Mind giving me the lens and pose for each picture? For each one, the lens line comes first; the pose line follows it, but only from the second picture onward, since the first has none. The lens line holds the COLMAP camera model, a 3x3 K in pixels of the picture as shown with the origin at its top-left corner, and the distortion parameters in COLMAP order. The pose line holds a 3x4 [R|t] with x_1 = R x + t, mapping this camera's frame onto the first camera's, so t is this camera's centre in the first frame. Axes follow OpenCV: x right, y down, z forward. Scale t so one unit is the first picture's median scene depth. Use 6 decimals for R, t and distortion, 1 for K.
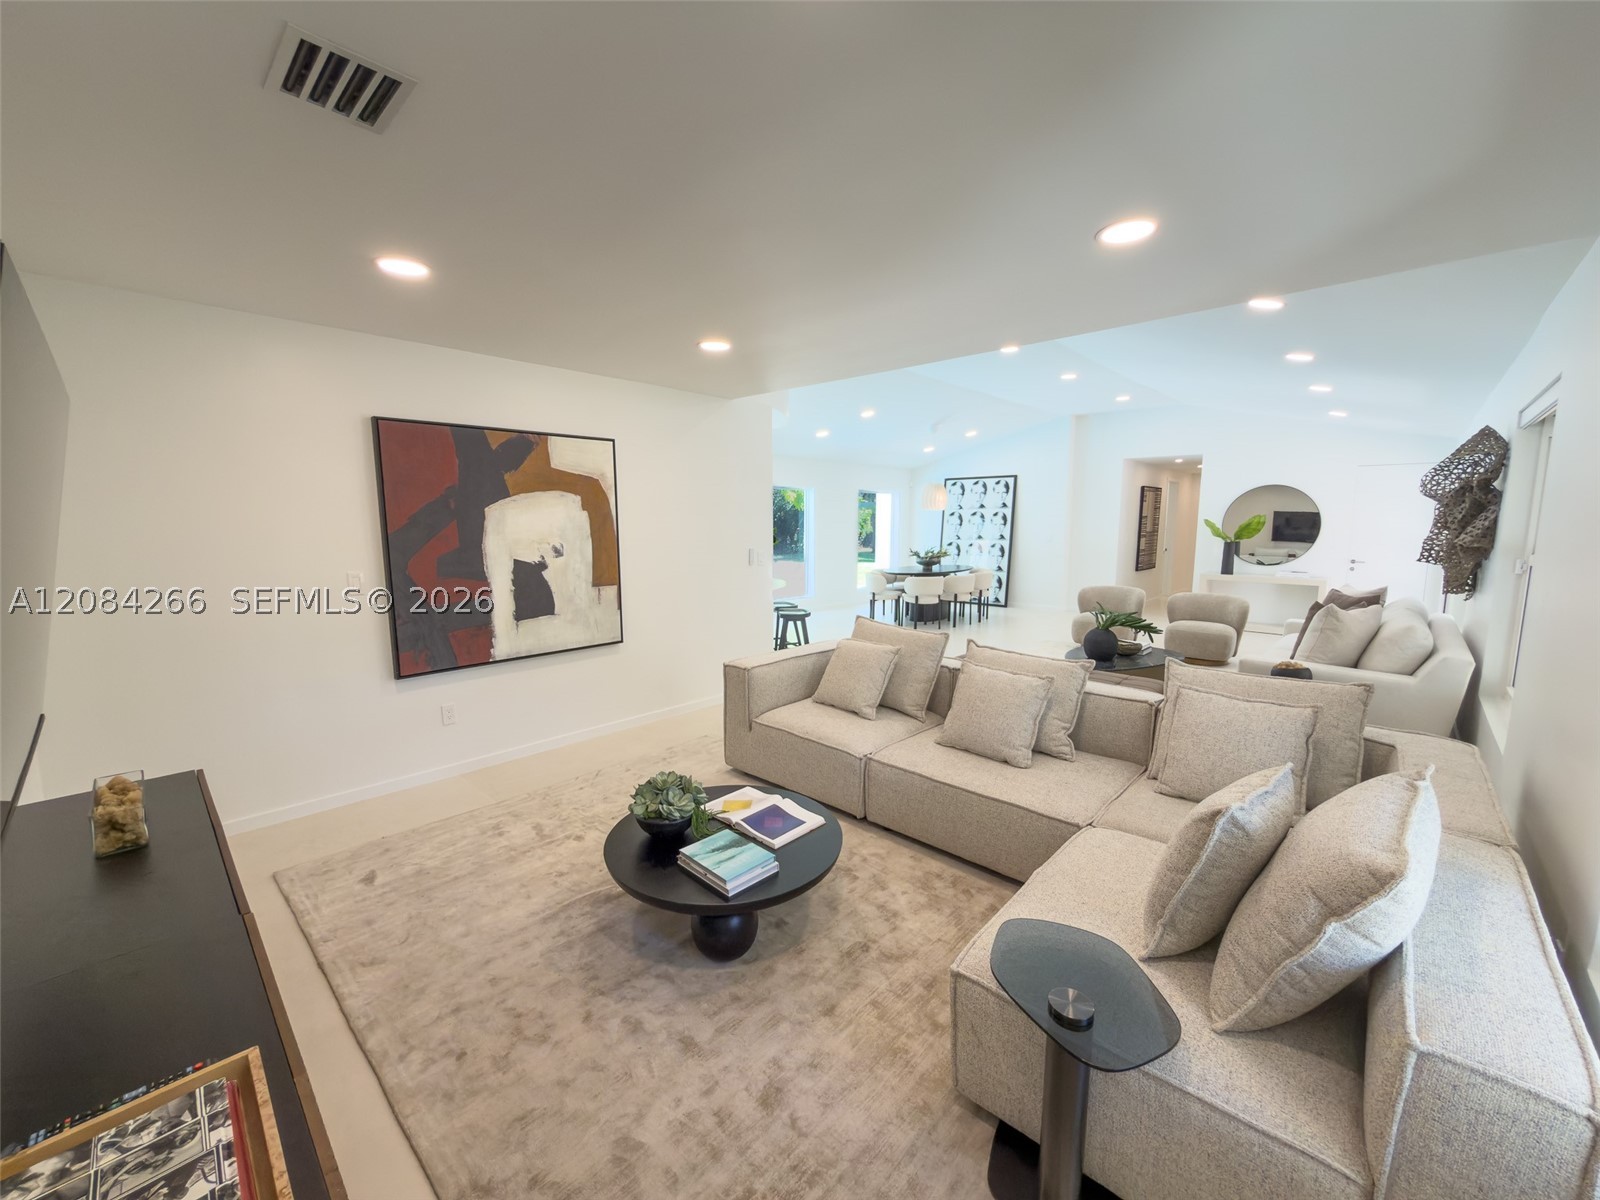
lens RADIAL K [[639.8, 0, 798.5], [0, 639.8, 603.1], [0, 0, 1]] dist [0.000514, 0.000217]
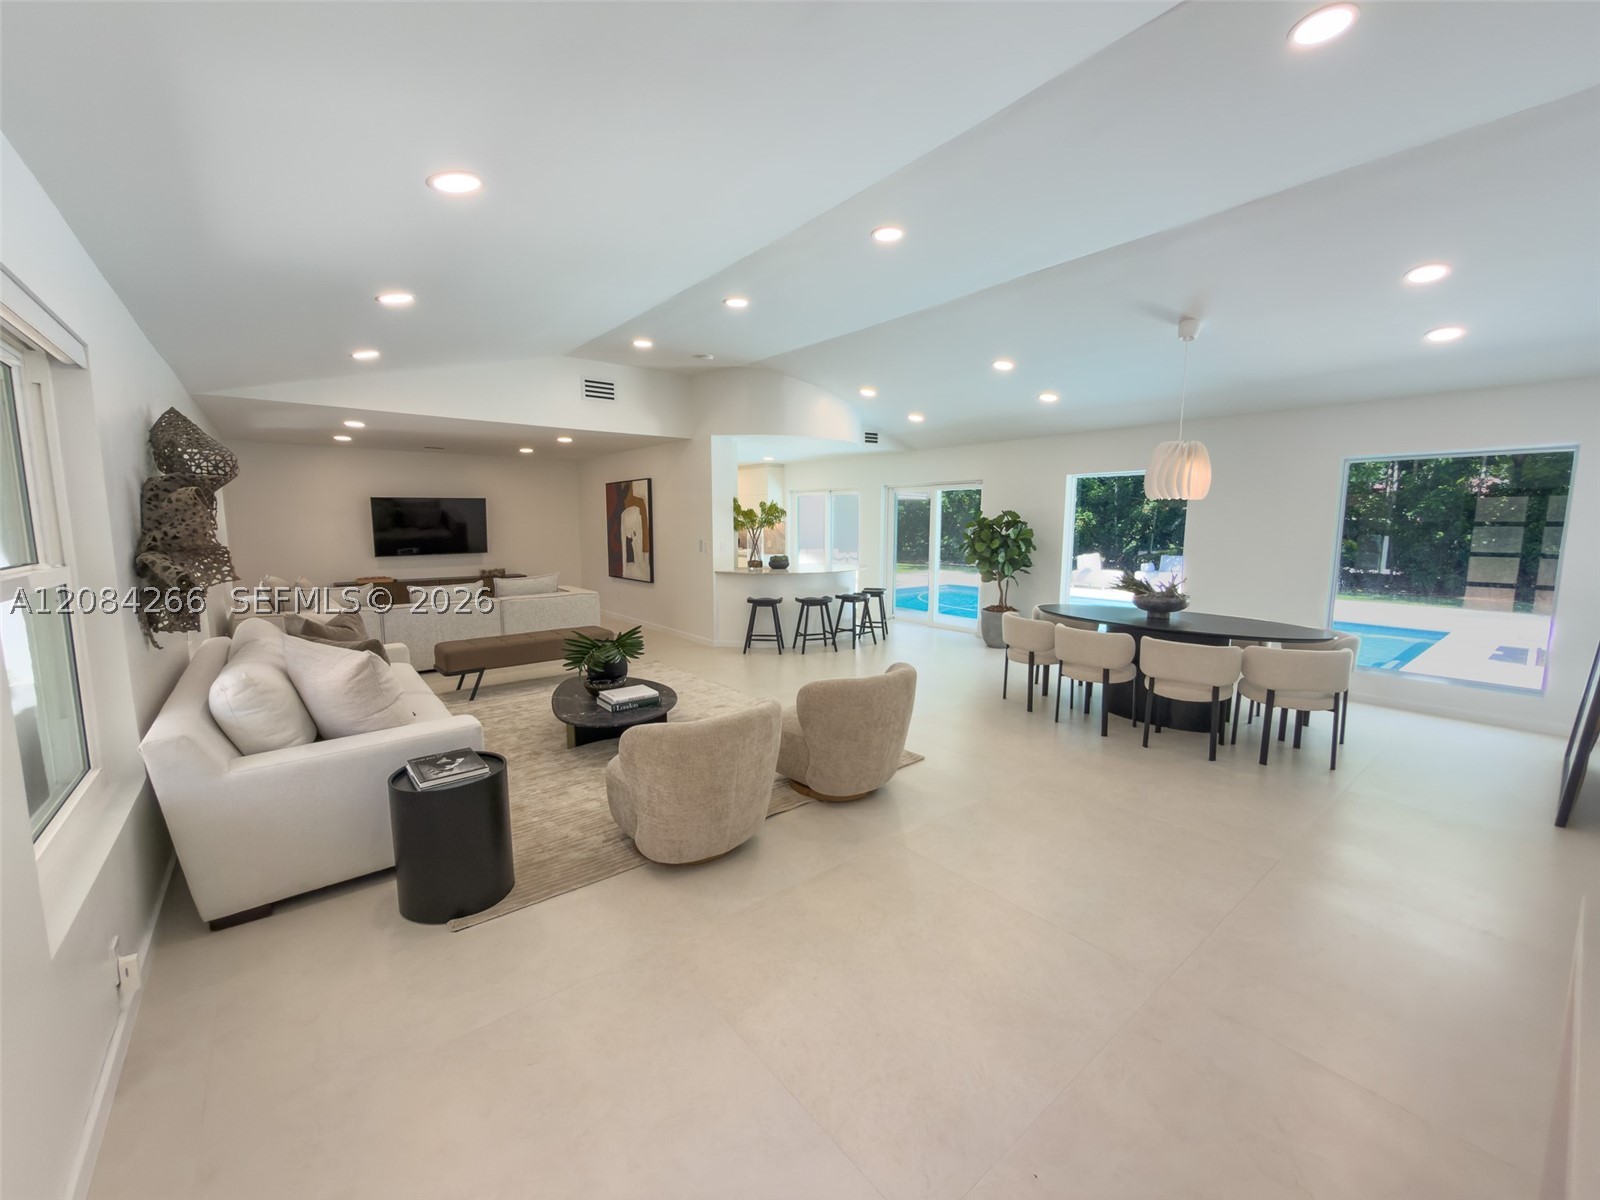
lens RADIAL K [[639.8, 0, 798.5], [0, 639.8, 603.1], [0, 0, 1]] dist [0.000514, 0.000217]
pose [[-0.138996, 0.120674, -0.982913, 0.647742], [-0.136931, 0.980671, 0.139763, -0.086642], [0.980780, 0.154017, -0.119785, 0.699108]]
